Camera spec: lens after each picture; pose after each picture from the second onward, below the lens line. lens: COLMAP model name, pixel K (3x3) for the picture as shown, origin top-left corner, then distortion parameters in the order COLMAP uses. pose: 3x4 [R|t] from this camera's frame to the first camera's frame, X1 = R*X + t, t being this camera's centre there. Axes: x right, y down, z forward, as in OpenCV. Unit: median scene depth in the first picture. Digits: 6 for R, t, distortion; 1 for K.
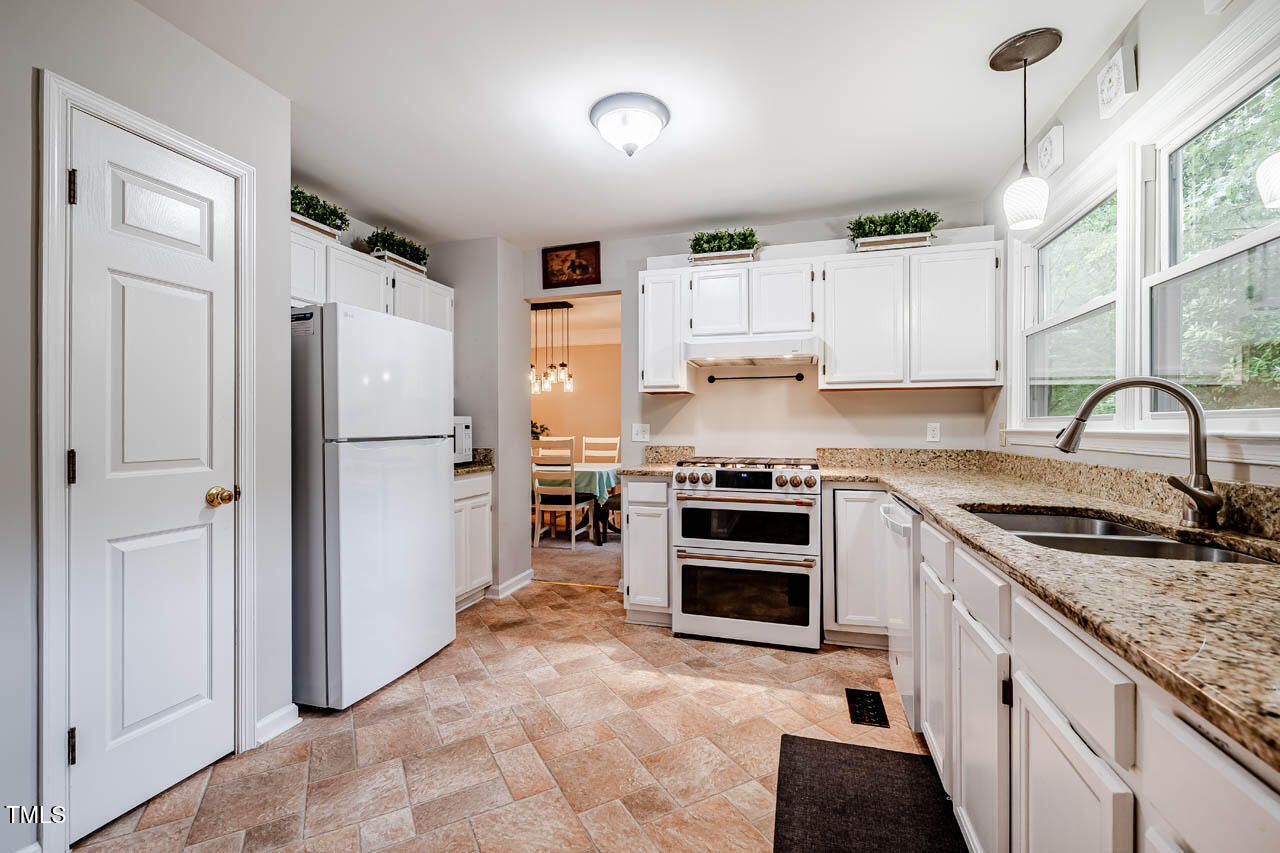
lens RADIAL K [[542.6, 0, 633.3], [0, 542.6, 424.9], [0, 0, 1]] dist [0.000738, 0.000029]
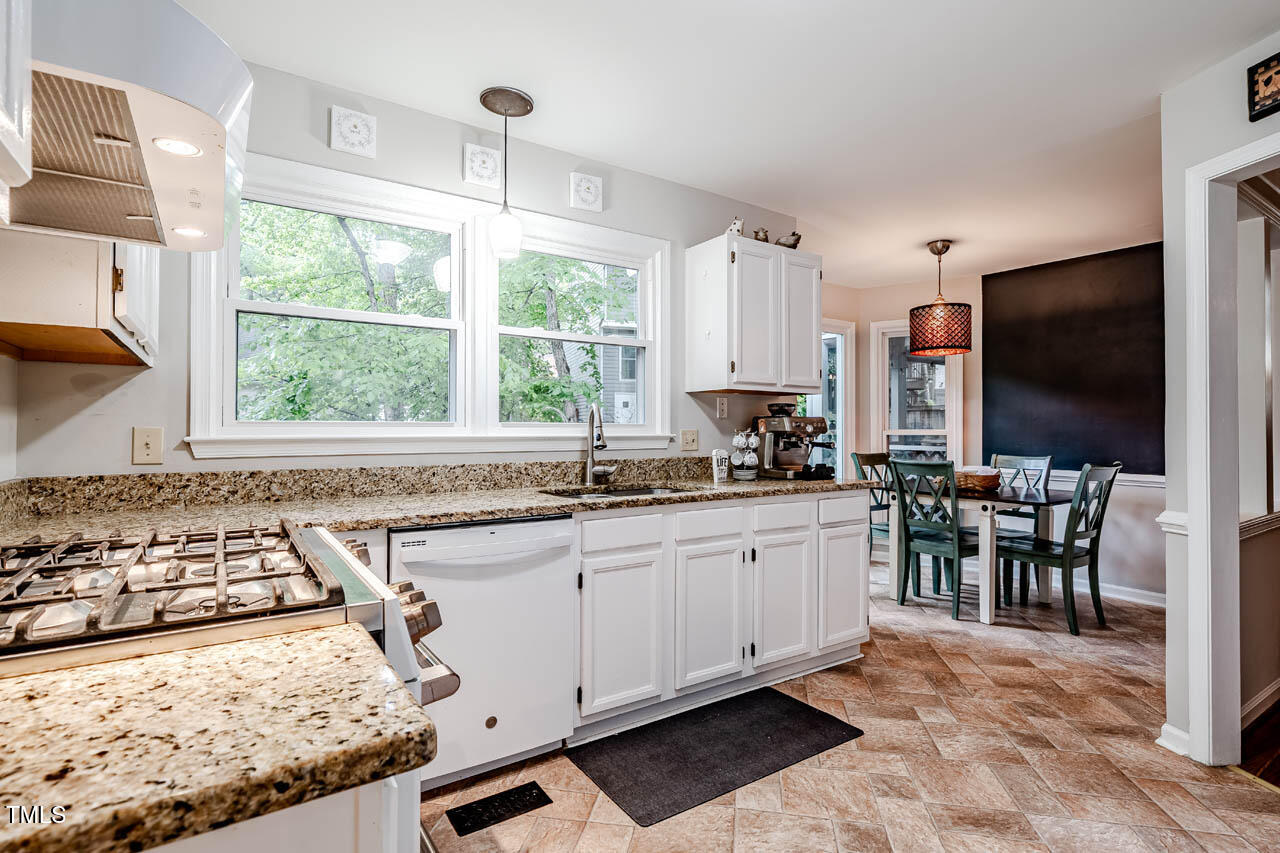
lens RADIAL K [[608.3, 0, 641.5], [0, 608.3, 424.0], [0, 0, 1]] dist [0.001910, 0.000823]
pose [[-0.769392, 0.007058, 0.638738, -0.204475], [-0.001208, 0.999921, -0.012504, 0.001130], [-0.638776, -0.010392, -0.769323, 1.192338]]
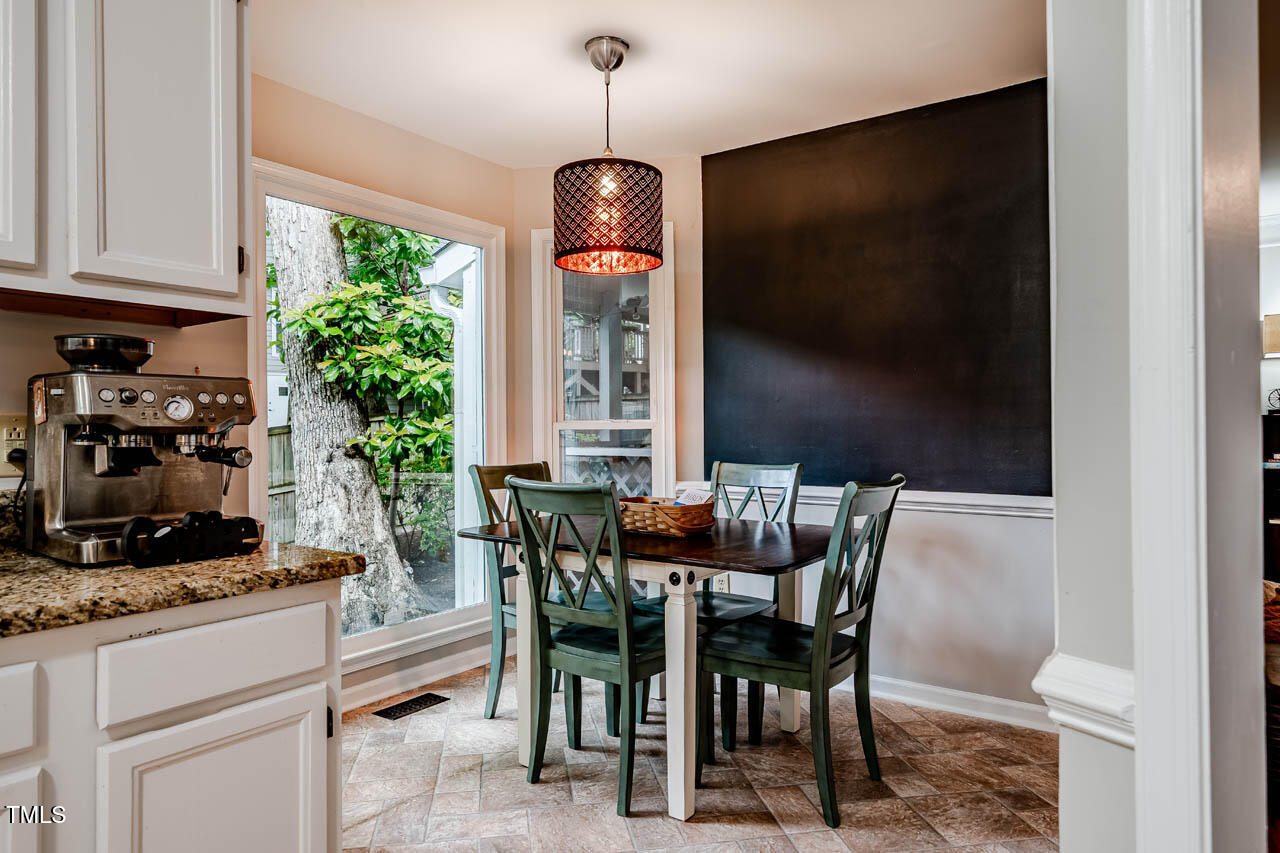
lens RADIAL K [[794.2, 0, 666.0], [0, 794.2, 421.9], [0, 0, 1]] dist [-0.001662, 0.000037]
pose [[-0.957270, 0.011261, 0.288976, -0.165279], [0.009028, 0.999918, -0.009057, 0.010524], [-0.289054, -0.006061, -0.957294, 0.510853]]
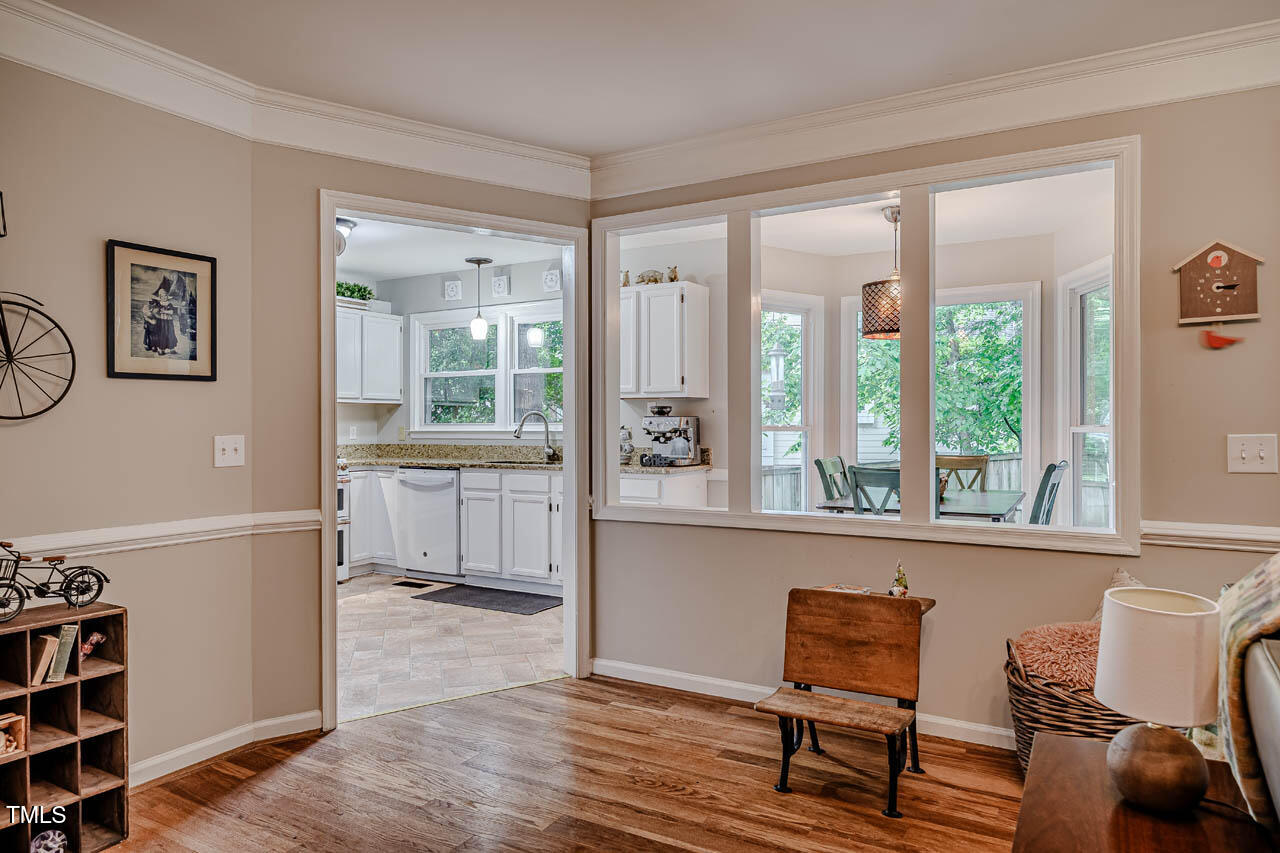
lens RADIAL K [[801.5, 0, 633.4], [0, 801.5, 427.7], [0, 0, 1]] dist [0.023933, -0.017519]
pose [[0.233205, 0.000662, 0.972427, -1.537924], [-0.002620, 0.999997, -0.000053, -0.000901], [-0.972424, -0.002535, 0.233205, -0.250707]]
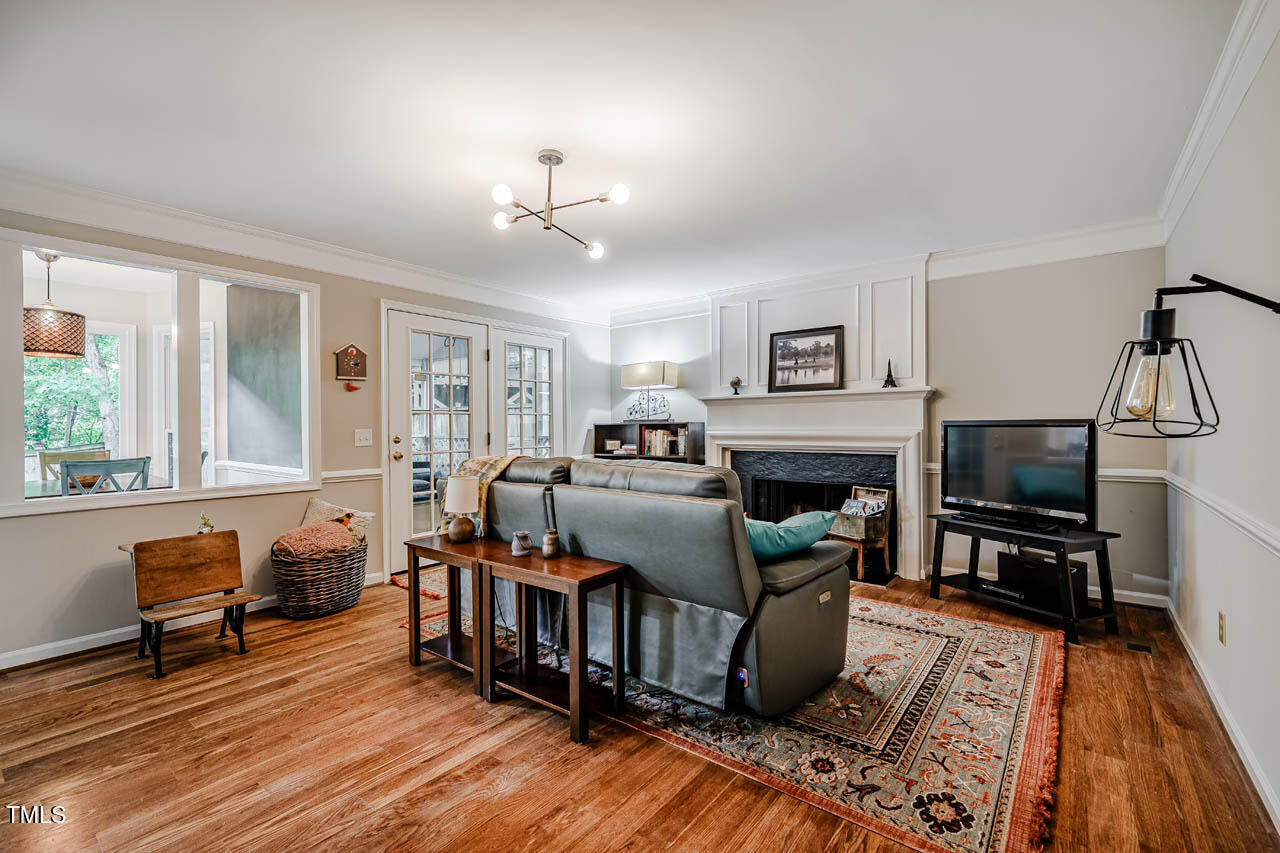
lens RADIAL K [[570.3, 0, 640.5], [0, 570.3, 424.4], [0, 0, 1]] dist [0.000167, 0.000110]
pose [[-0.932563, 0.013147, 0.360767, -1.693683], [0.011980, 0.999913, -0.005473, 0.008184], [-0.360807, -0.000782, -0.932640, 0.387306]]
